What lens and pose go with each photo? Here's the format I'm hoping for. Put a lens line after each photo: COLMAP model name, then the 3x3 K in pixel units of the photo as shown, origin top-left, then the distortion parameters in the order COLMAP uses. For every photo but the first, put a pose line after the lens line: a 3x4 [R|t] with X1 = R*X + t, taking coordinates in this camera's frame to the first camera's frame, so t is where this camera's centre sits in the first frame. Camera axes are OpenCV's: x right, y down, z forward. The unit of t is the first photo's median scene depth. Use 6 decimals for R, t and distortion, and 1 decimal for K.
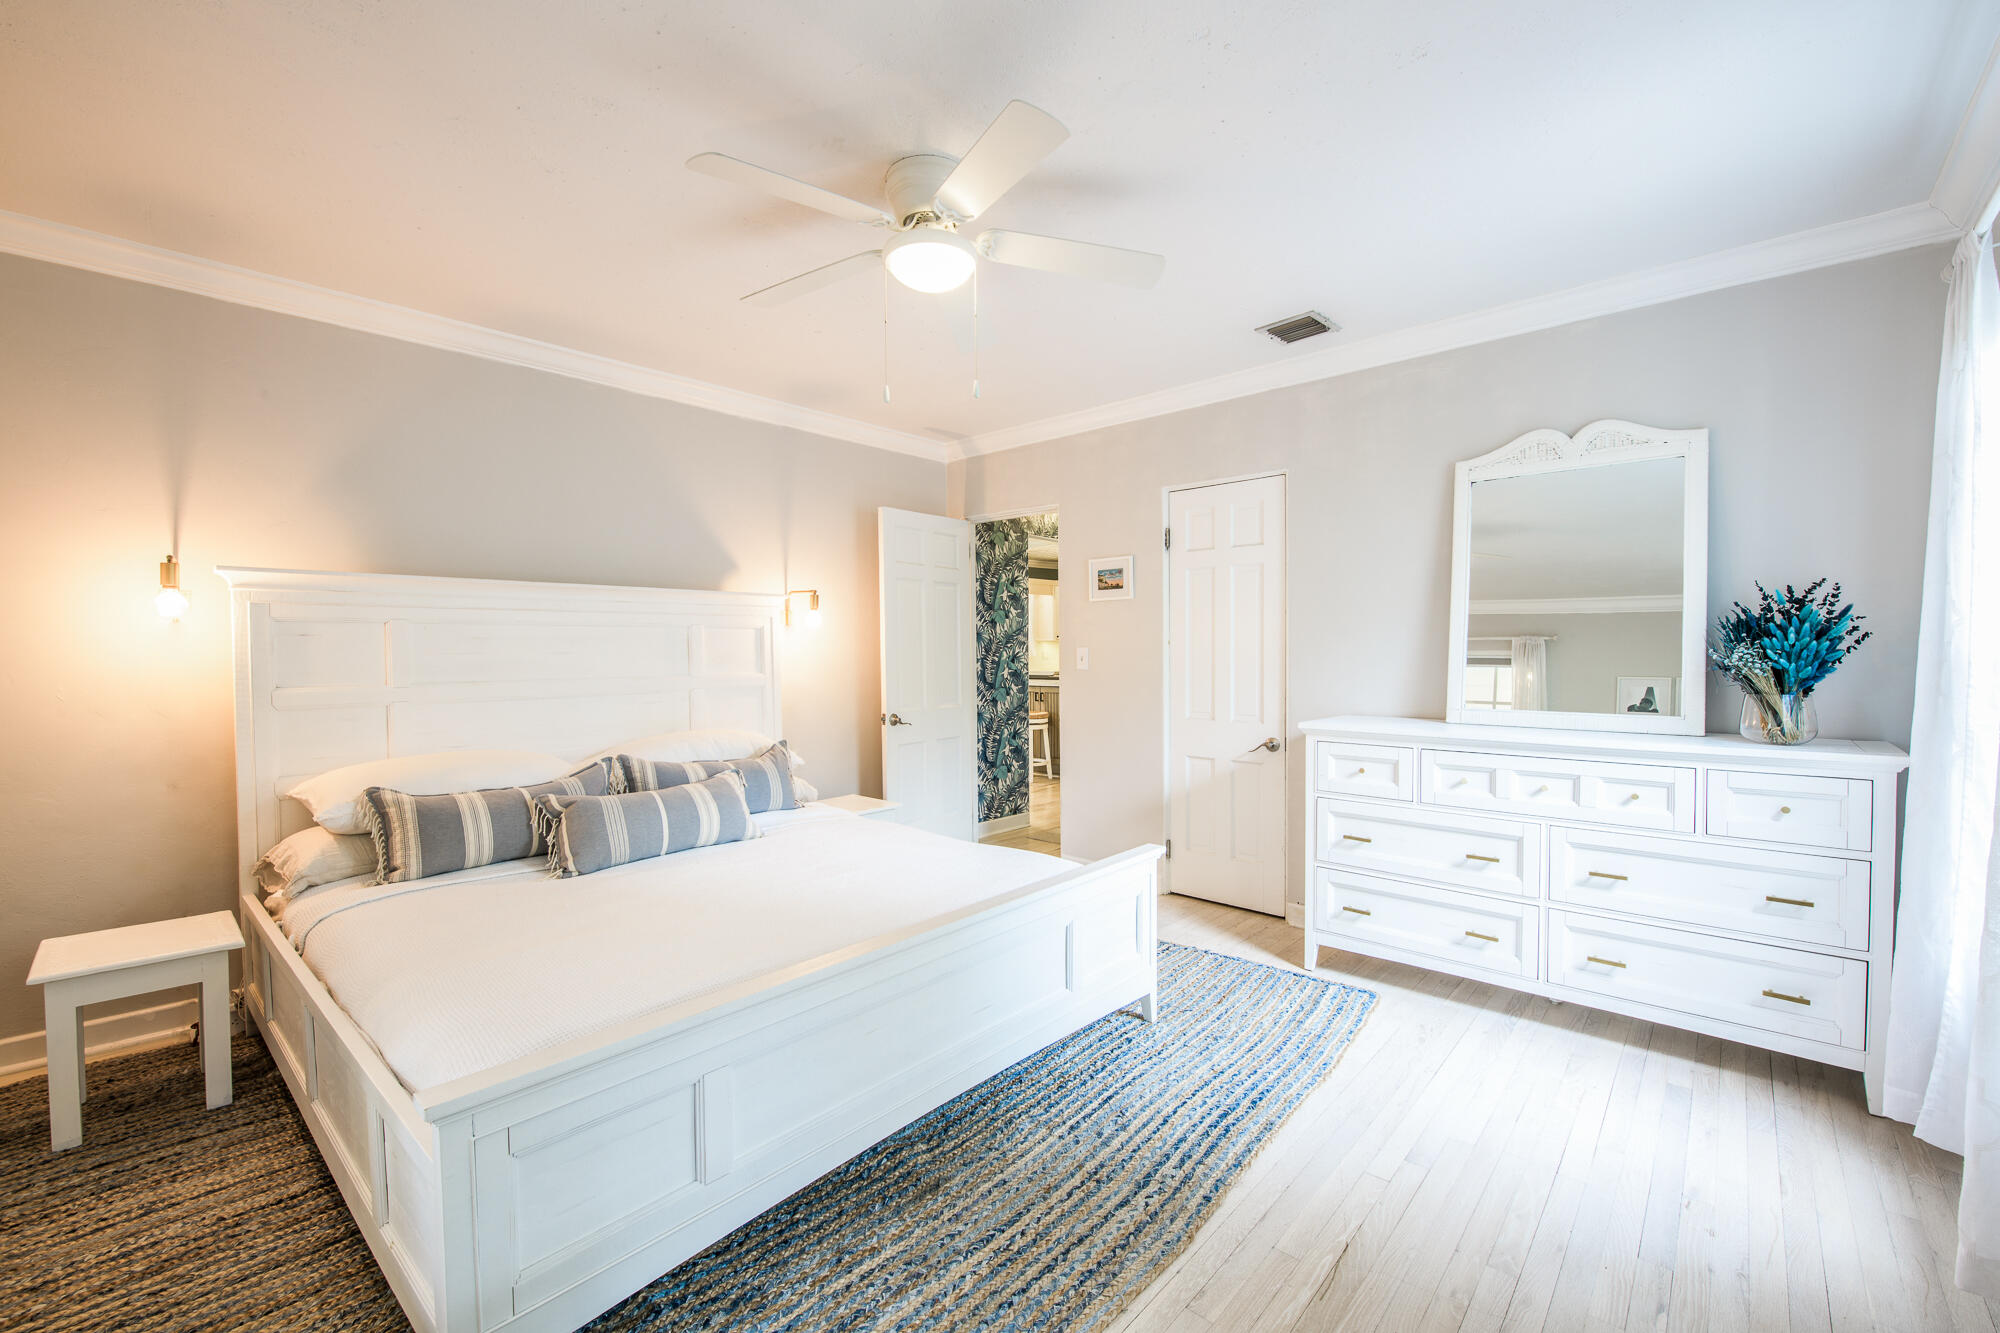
lens RADIAL K [[832.7, 0, 1000.0], [0, 832.7, 666.5], [0, 0, 1]] dist [-0.032718, 0.000006]
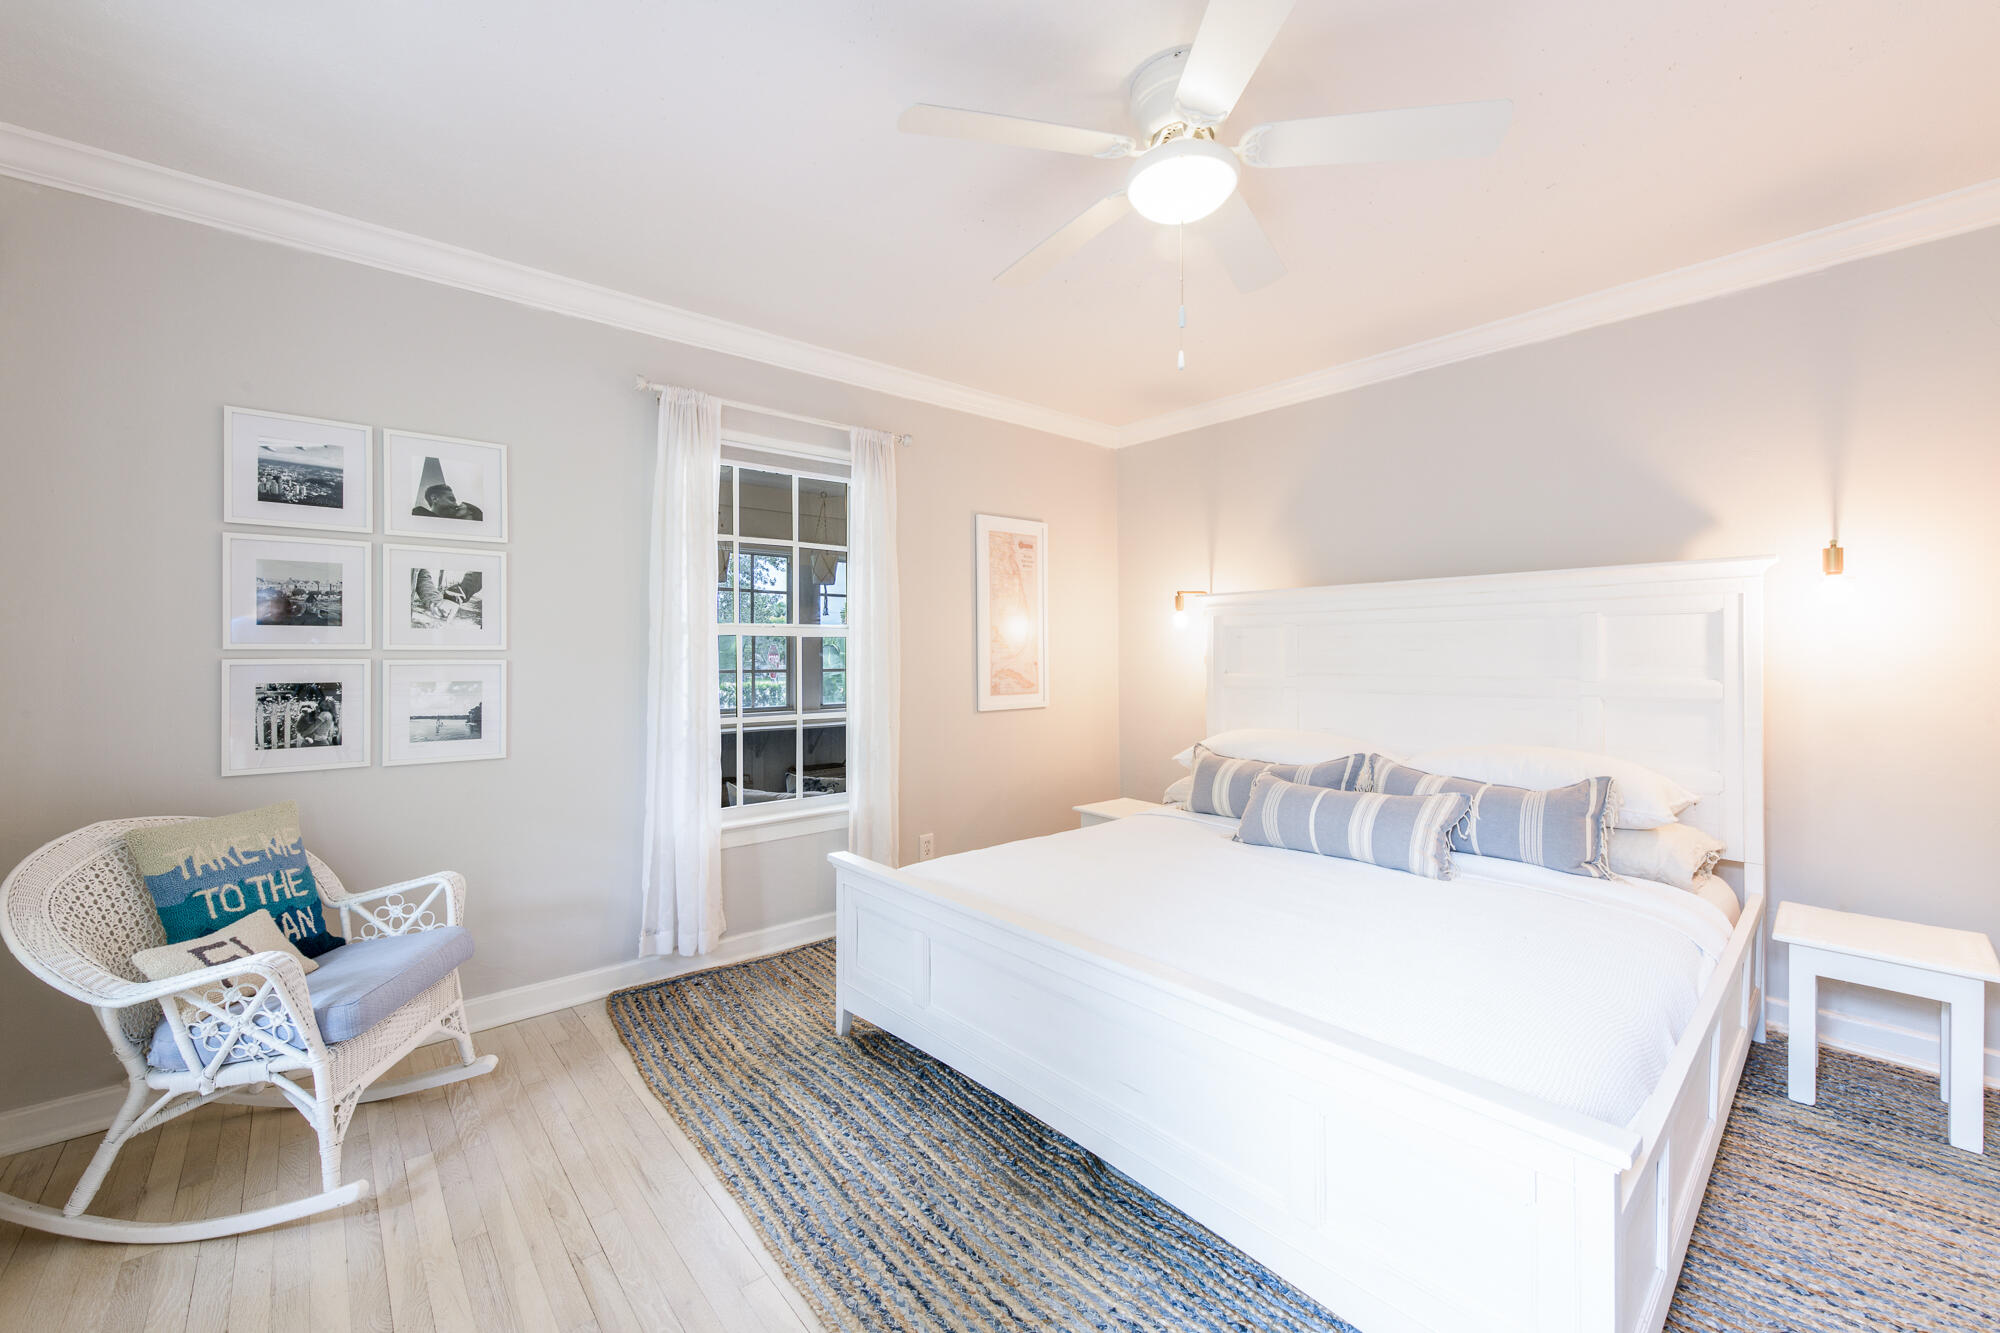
lens RADIAL K [[813.6, 0, 996.9], [0, 813.6, 645.9], [0, 0, 1]] dist [0.000295, -0.000011]
pose [[-0.143902, 0.001310, -0.989591, 0.757529], [-0.011405, 0.999931, 0.002982, -0.024055], [0.989526, 0.011715, -0.143877, 0.929803]]
